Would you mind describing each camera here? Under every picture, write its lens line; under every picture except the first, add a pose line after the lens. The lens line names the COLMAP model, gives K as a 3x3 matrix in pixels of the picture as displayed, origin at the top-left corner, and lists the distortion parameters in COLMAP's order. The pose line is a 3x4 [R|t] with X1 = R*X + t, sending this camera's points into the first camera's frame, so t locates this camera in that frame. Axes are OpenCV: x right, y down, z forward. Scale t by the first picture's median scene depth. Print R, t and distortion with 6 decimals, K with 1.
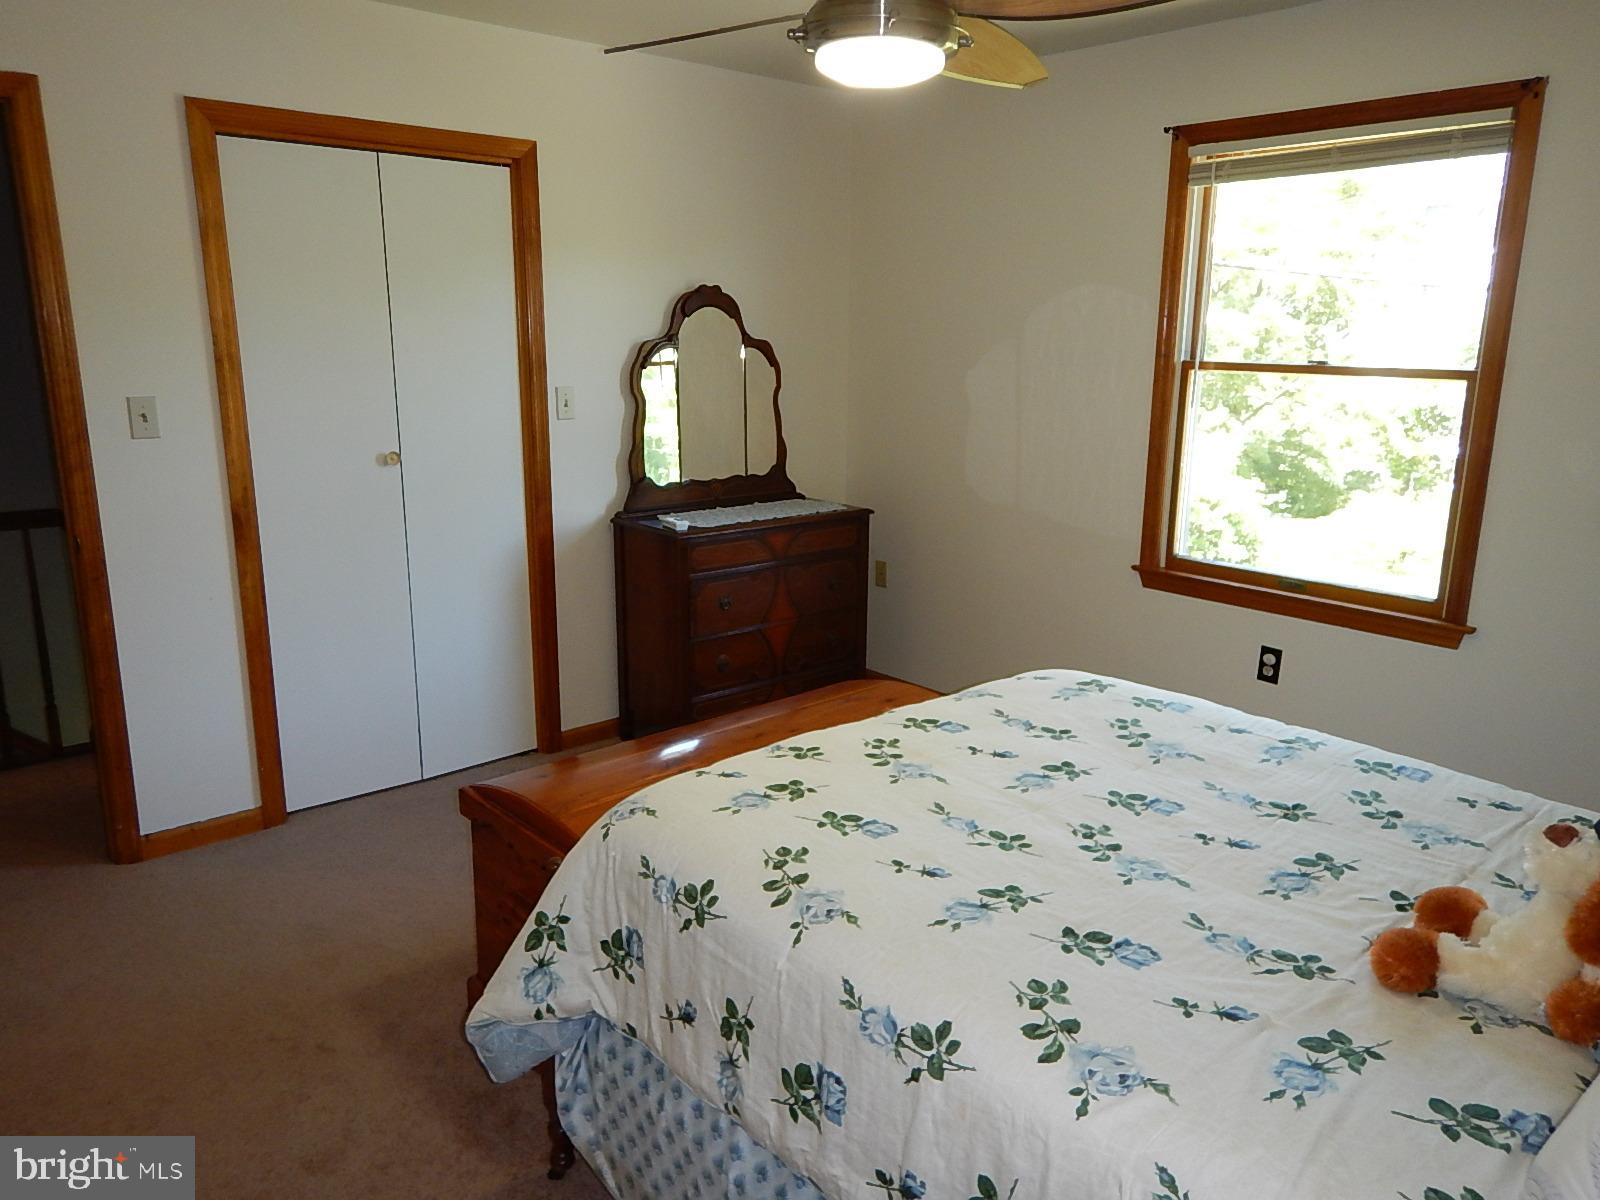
lens RADIAL K [[1152.1, 0, 800.0], [0, 1152.1, 600.0], [0, 0, 1]] dist [0.000990, 0.005997]
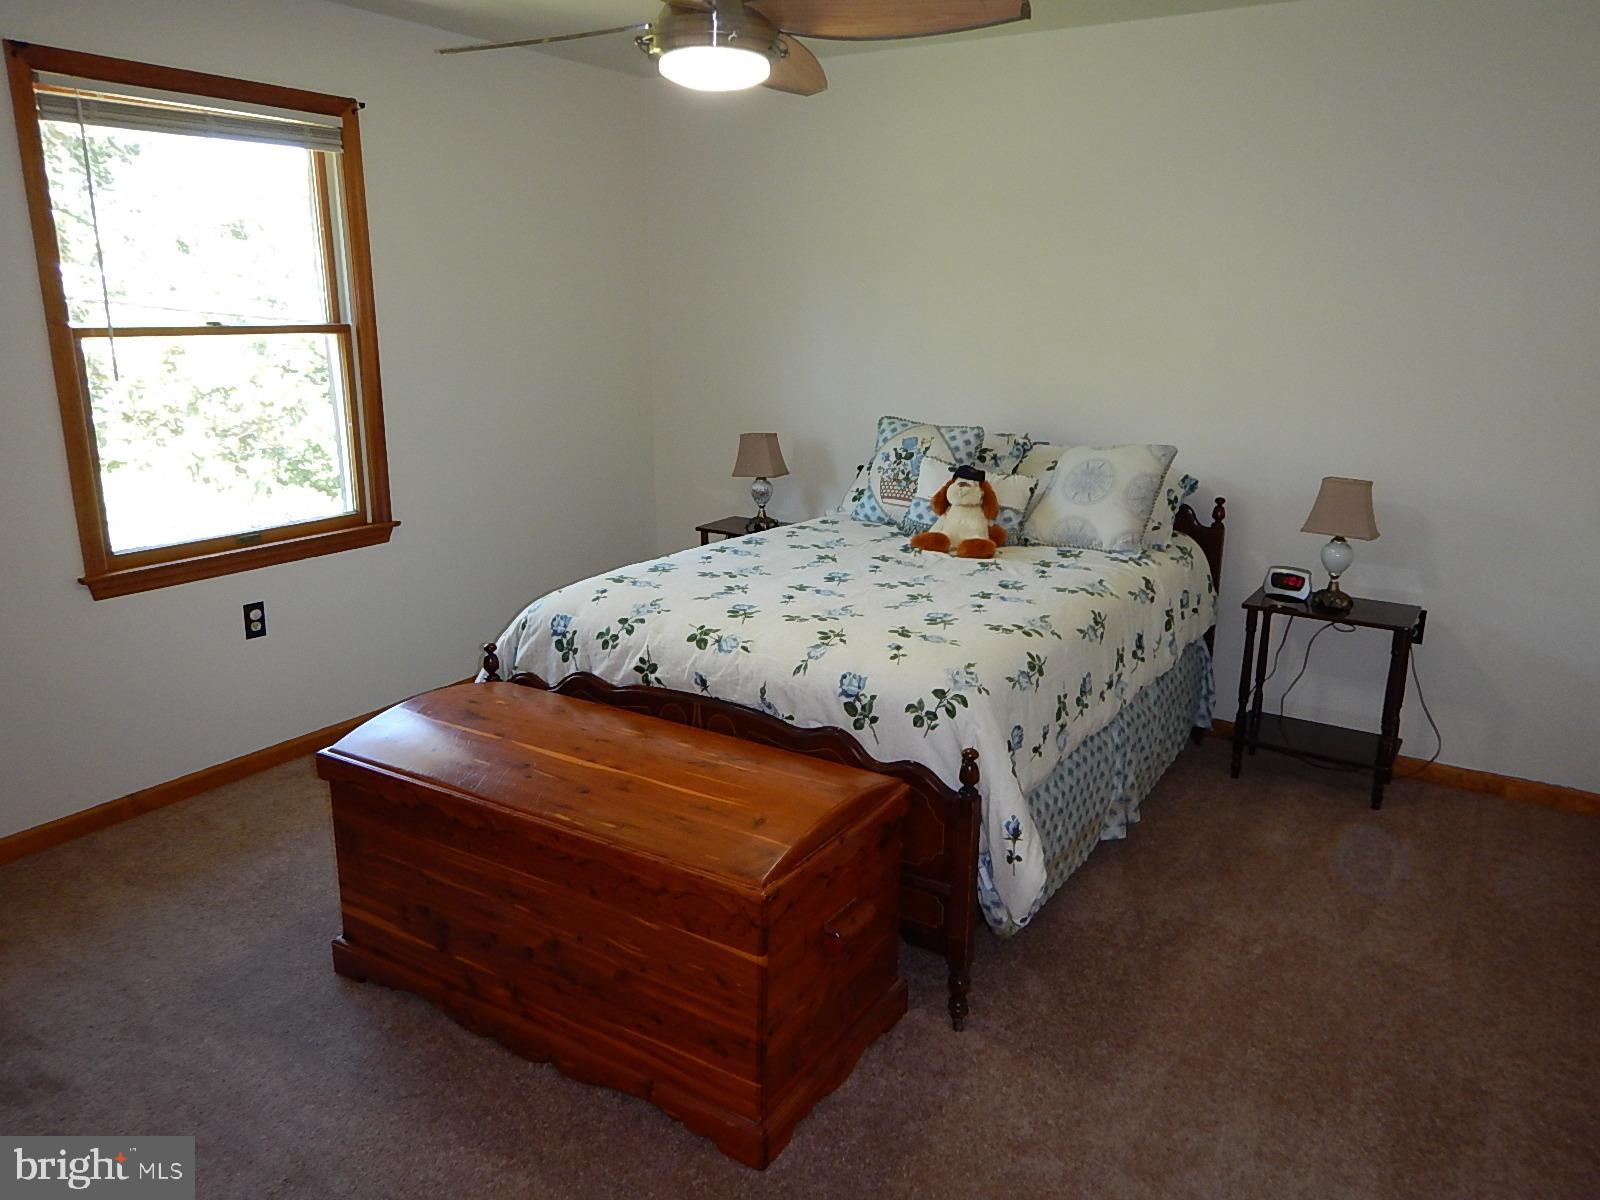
lens RADIAL K [[1152.1, 0, 800.0], [0, 1152.1, 600.0], [0, 0, 1]] dist [0.000990, 0.005997]
pose [[-0.271299, -0.255394, 0.927993, -0.734341], [0.213870, 0.924054, 0.316835, -0.198575], [-0.938433, 0.284427, -0.196074, 0.807041]]
